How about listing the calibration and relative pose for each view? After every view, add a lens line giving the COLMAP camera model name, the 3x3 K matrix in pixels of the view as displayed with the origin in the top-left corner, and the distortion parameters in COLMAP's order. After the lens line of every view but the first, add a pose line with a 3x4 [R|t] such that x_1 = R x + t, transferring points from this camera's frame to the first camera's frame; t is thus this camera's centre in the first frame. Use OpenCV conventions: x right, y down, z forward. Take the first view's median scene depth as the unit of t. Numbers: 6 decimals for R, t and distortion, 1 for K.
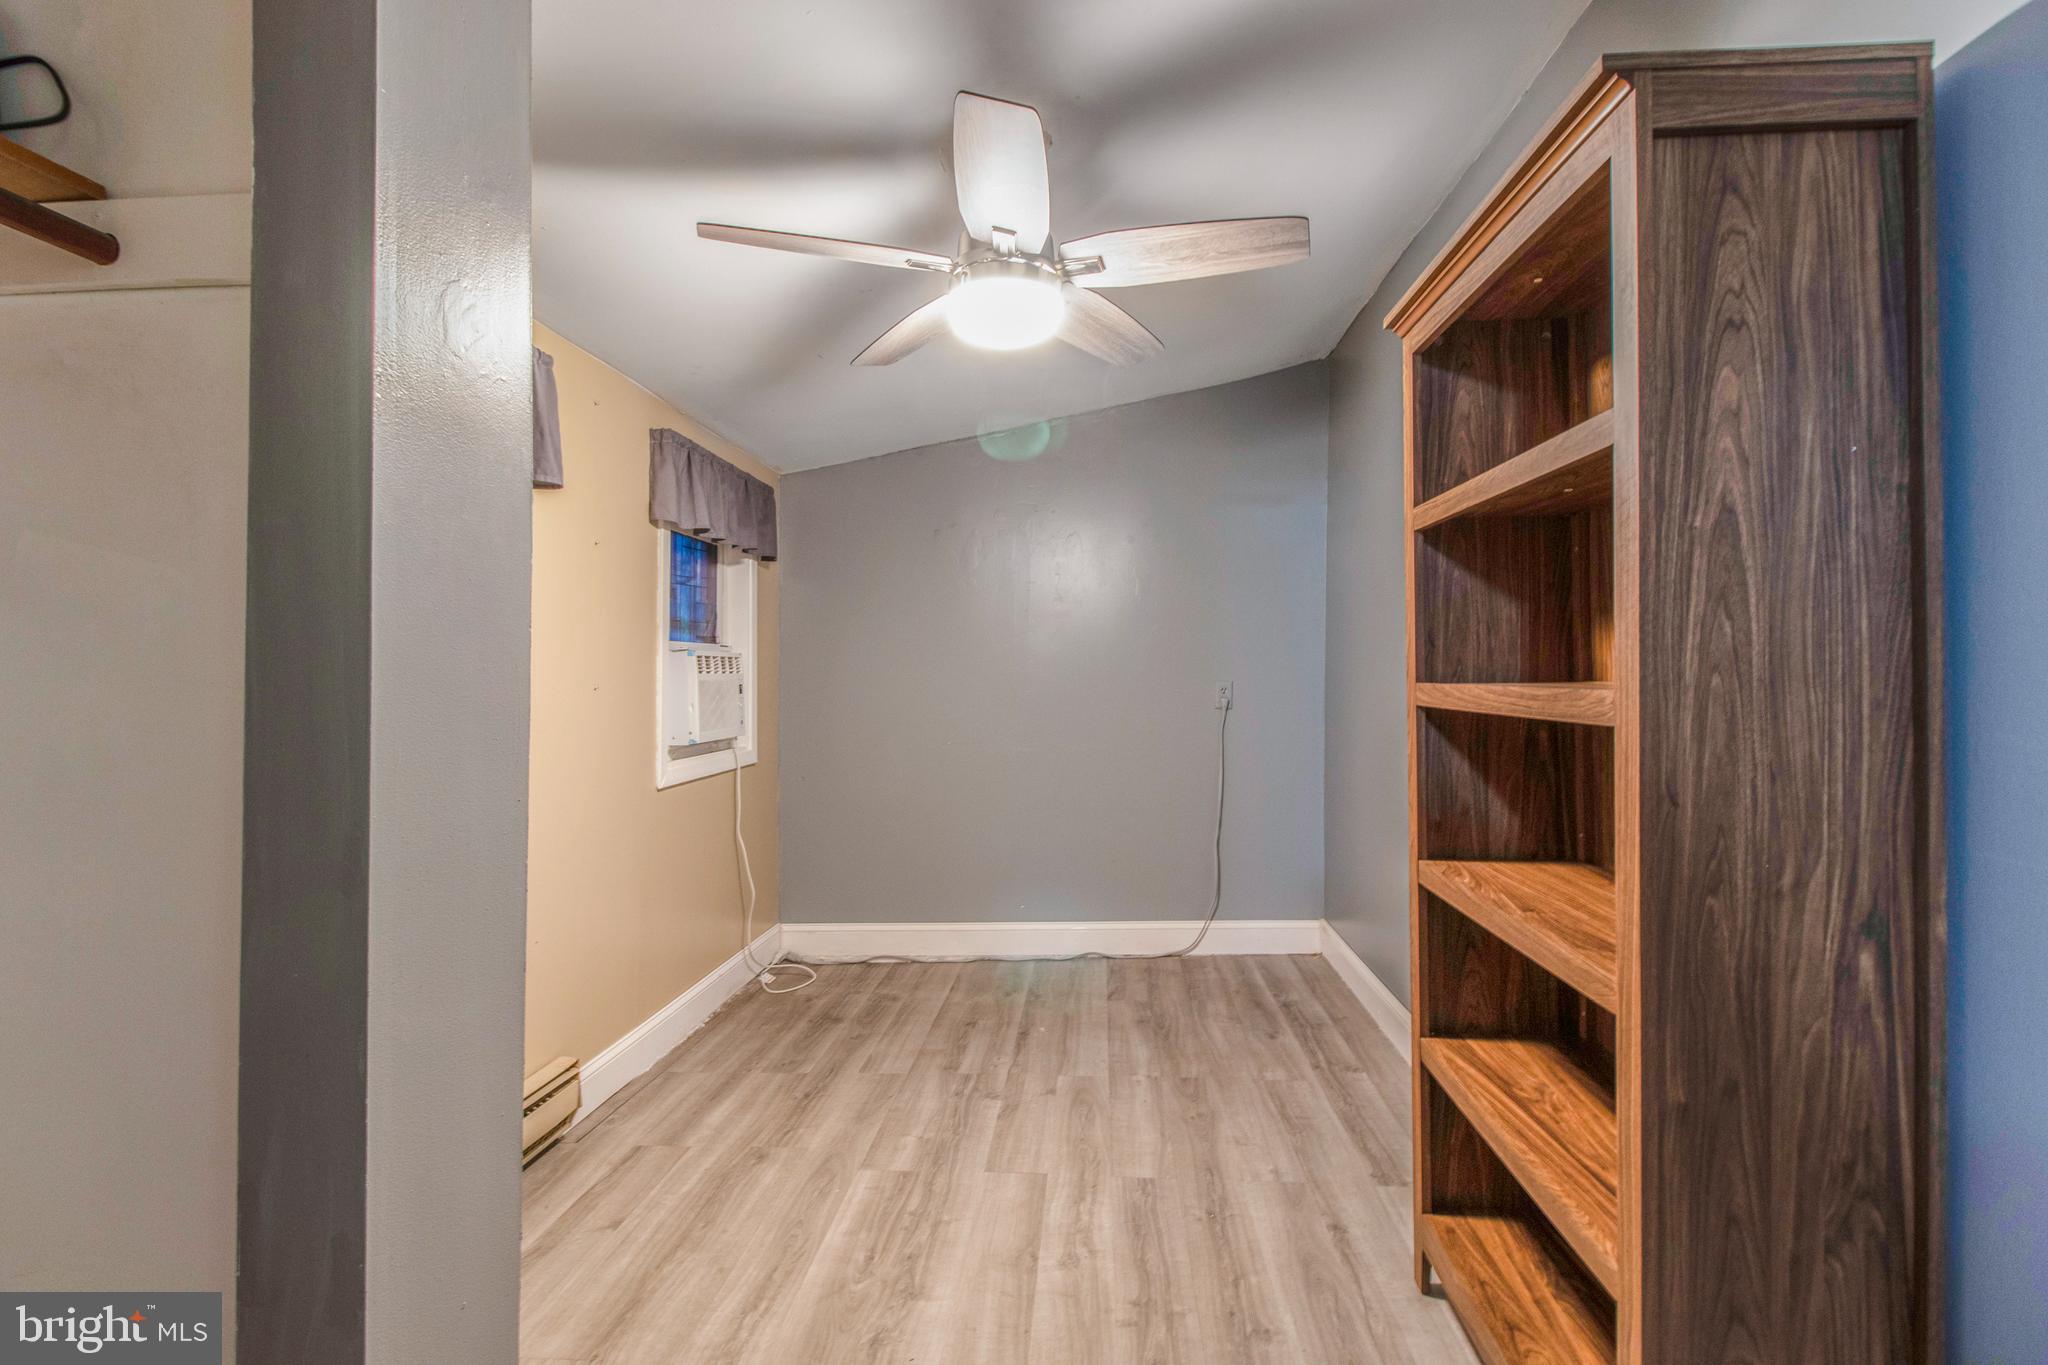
lens RADIAL K [[939.3, 0, 1030.3], [0, 939.3, 670.8], [0, 0, 1]] dist [0.017393, -0.011564]
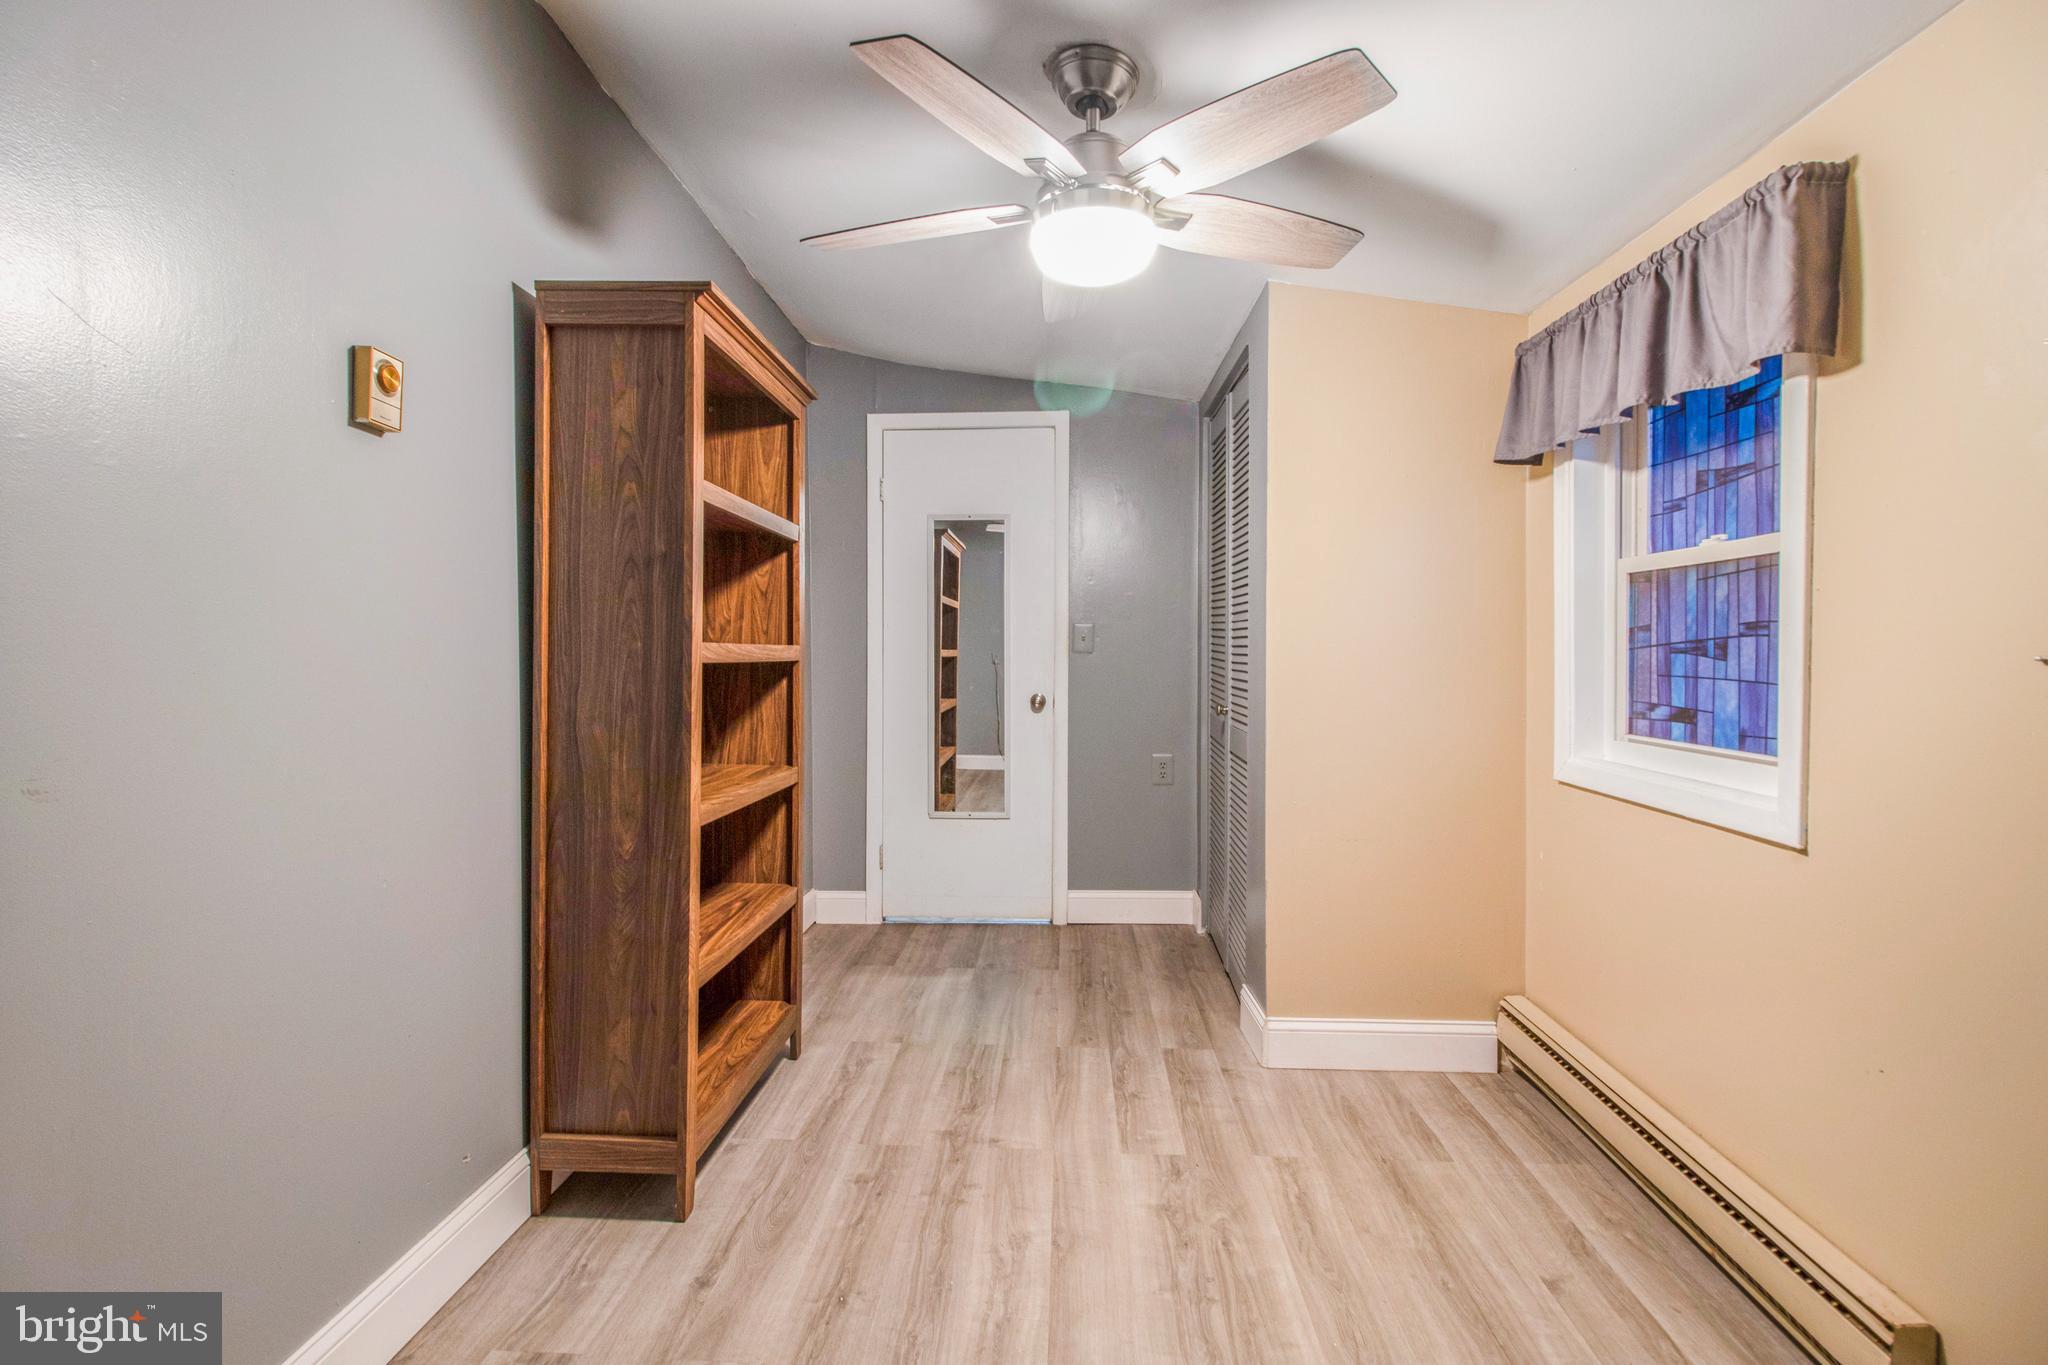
lens RADIAL K [[939.3, 0, 1026.0], [0, 939.3, 663.5], [0, 0, 1]] dist [0.017393, -0.011564]
pose [[-0.999618, -0.007108, -0.026699, 0.064781], [-0.007350, 0.999933, 0.008945, 0.024743], [0.026634, 0.009138, -0.999603, 1.970356]]
